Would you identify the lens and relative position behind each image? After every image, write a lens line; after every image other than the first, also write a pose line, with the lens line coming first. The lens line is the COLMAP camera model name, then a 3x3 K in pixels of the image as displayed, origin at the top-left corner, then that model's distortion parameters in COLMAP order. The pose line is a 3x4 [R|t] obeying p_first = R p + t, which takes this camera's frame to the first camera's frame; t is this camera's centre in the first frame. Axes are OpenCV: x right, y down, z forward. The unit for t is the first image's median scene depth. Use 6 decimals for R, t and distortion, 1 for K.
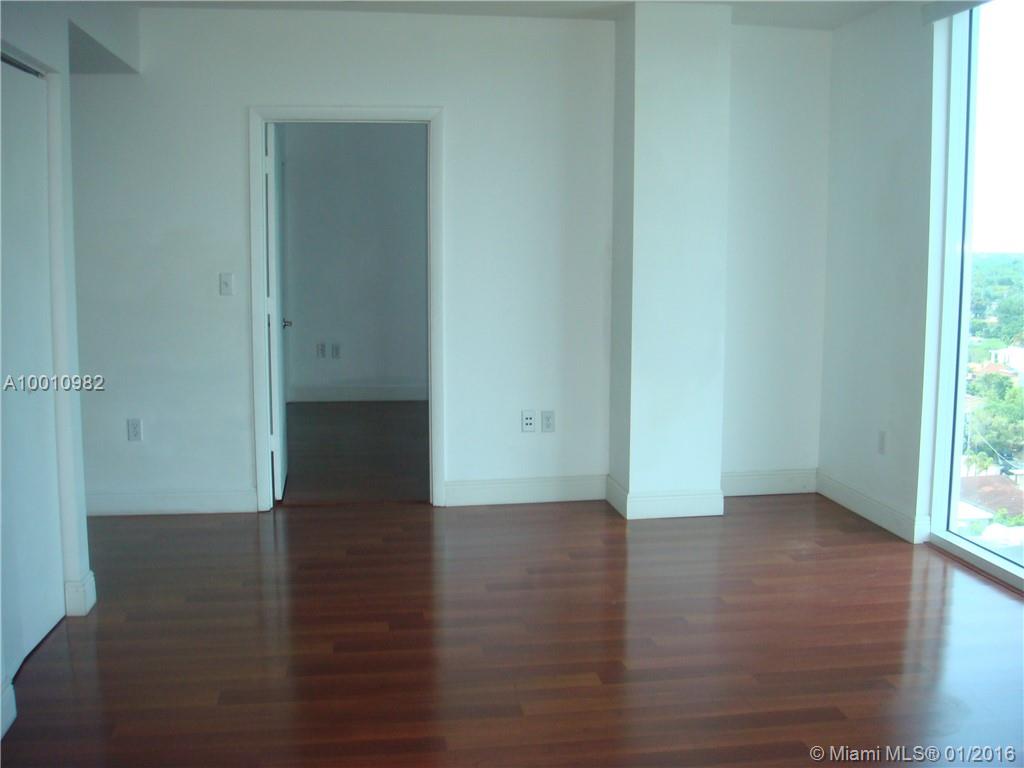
lens RADIAL K [[1066.7, 0, 512.0], [0, 1066.7, 384.0], [0, 0, 1]] dist [-0.181138, 0.157027]
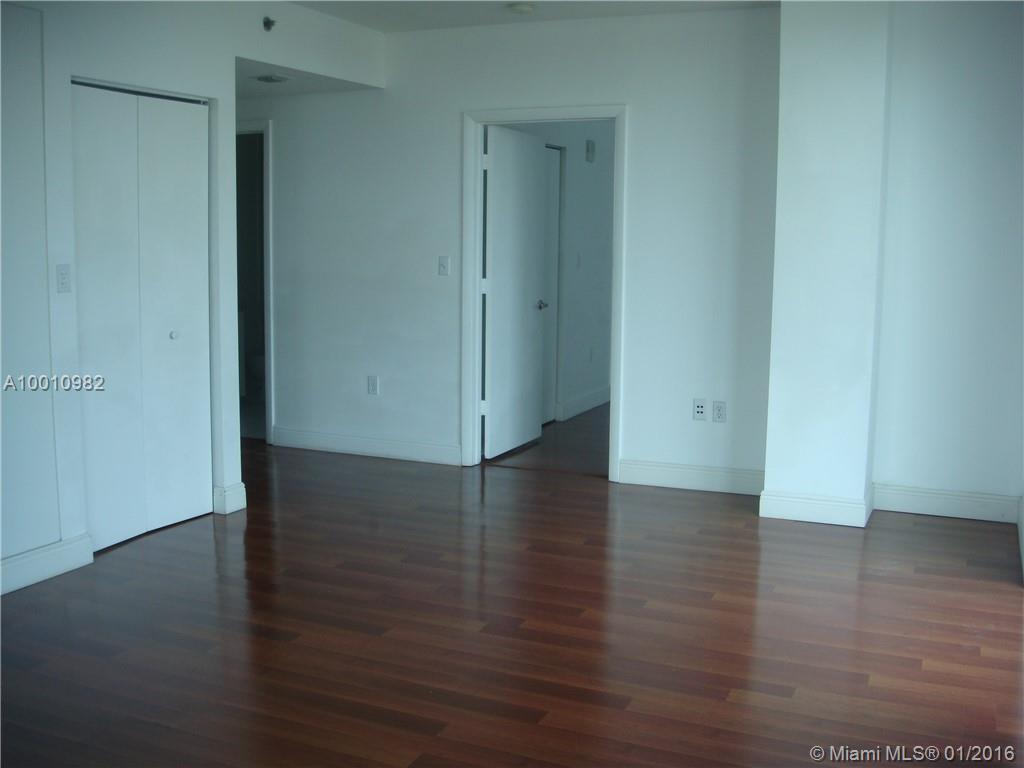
lens RADIAL K [[1066.7, 0, 512.0], [0, 1066.7, 384.0], [0, 0, 1]] dist [-0.181138, 0.157027]
pose [[0.841500, 0.080282, -0.534259, 0.420139], [-0.077974, 0.996591, 0.026942, -0.002671], [0.534601, 0.018986, 0.844891, 0.050998]]
